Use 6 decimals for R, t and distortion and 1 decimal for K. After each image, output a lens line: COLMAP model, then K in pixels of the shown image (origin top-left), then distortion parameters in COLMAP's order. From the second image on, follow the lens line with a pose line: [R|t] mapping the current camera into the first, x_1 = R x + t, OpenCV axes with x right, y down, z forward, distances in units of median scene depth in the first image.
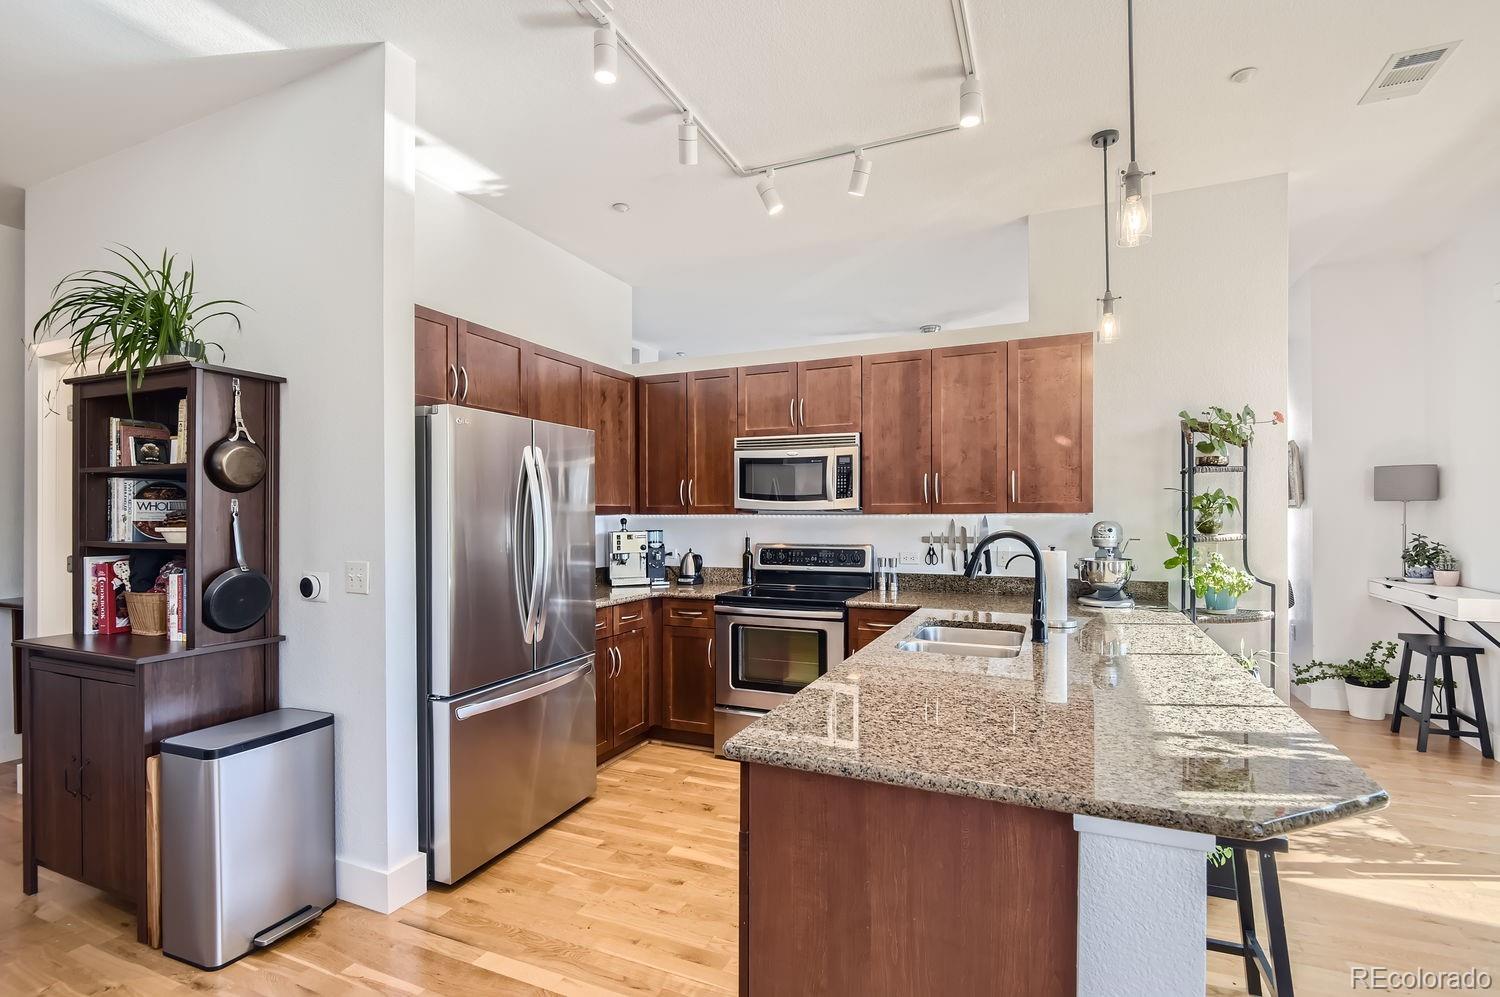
lens RADIAL K [[696.6, 0, 741.0], [0, 696.6, 504.7], [0, 0, 1]] dist [0.011340, -0.013629]
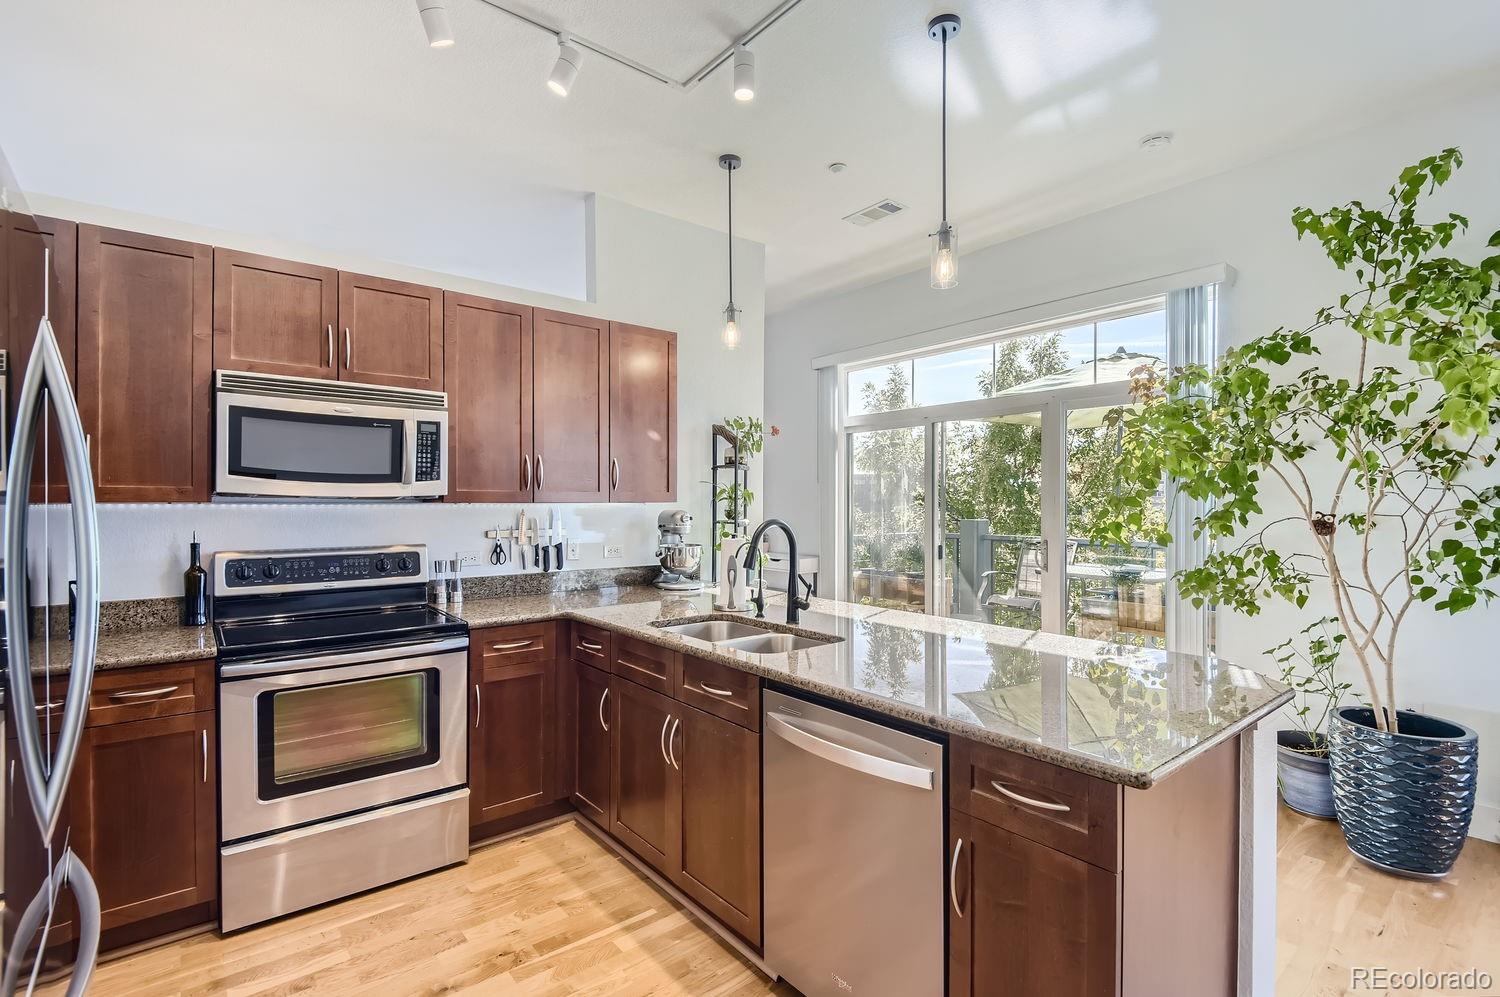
lens RADIAL K [[696.6, 0, 751.1], [0, 696.6, 493.5], [0, 0, 1]] dist [0.011340, -0.013629]
pose [[0.445964, 0.016536, 0.894898, -0.332009], [-0.013317, 0.999841, -0.011839, 0.007507], [-0.894952, -0.006638, 0.446114, 0.359908]]
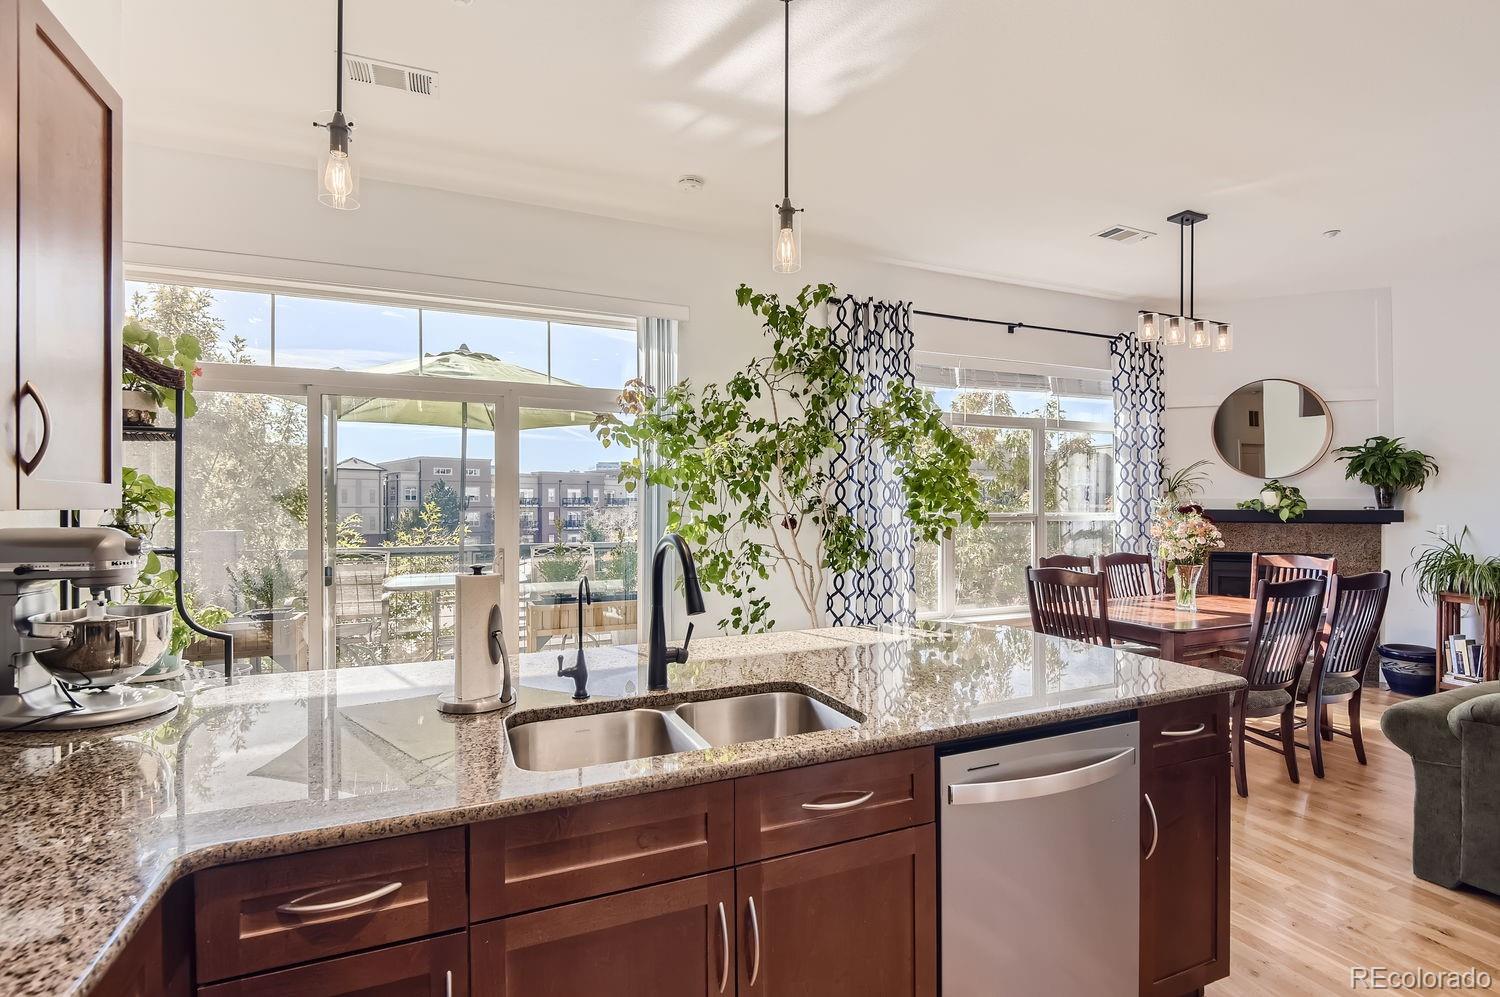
lens RADIAL K [[696.6, 0, 753.7], [0, 696.6, 506.2], [0, 0, 1]] dist [0.011340, -0.013629]
pose [[-0.741563, 0.002229, 0.670879, -0.072887], [-0.008493, 0.999883, -0.012710, 0.010497], [-0.670829, -0.015123, -0.741457, 0.895999]]
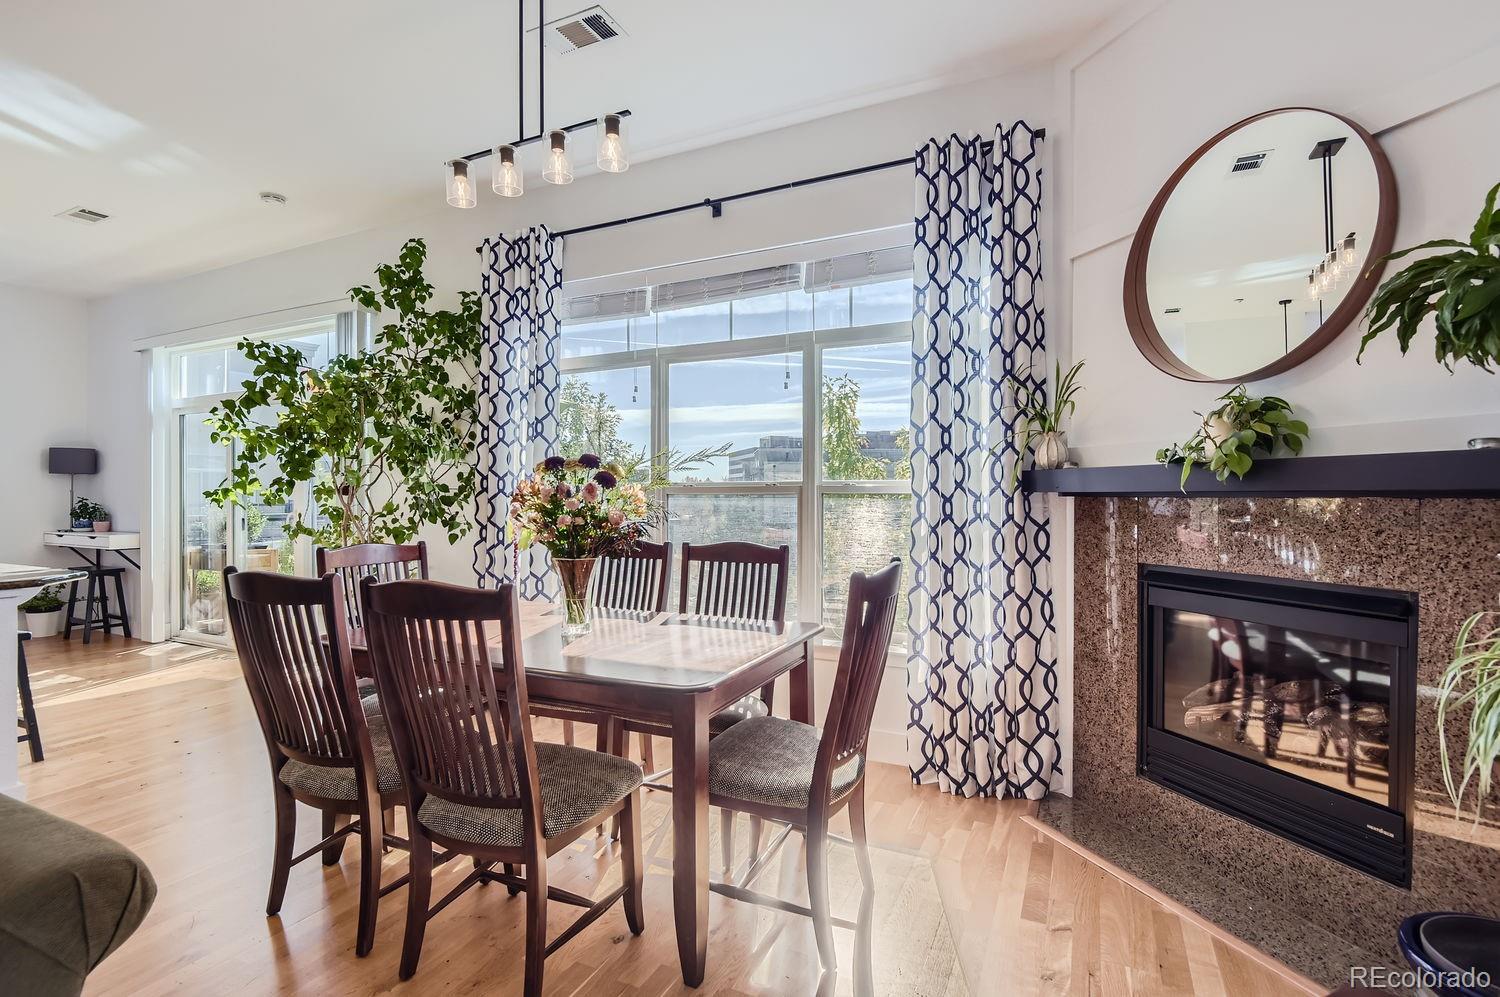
lens RADIAL K [[696.6, 0, 749.6], [0, 696.6, 494.4], [0, 0, 1]] dist [0.011340, -0.013629]
pose [[0.025021, -0.004131, 0.999678, -0.437650], [-0.009881, 0.999942, 0.004380, 0.017097], [-0.999638, -0.009987, 0.024979, -0.421579]]
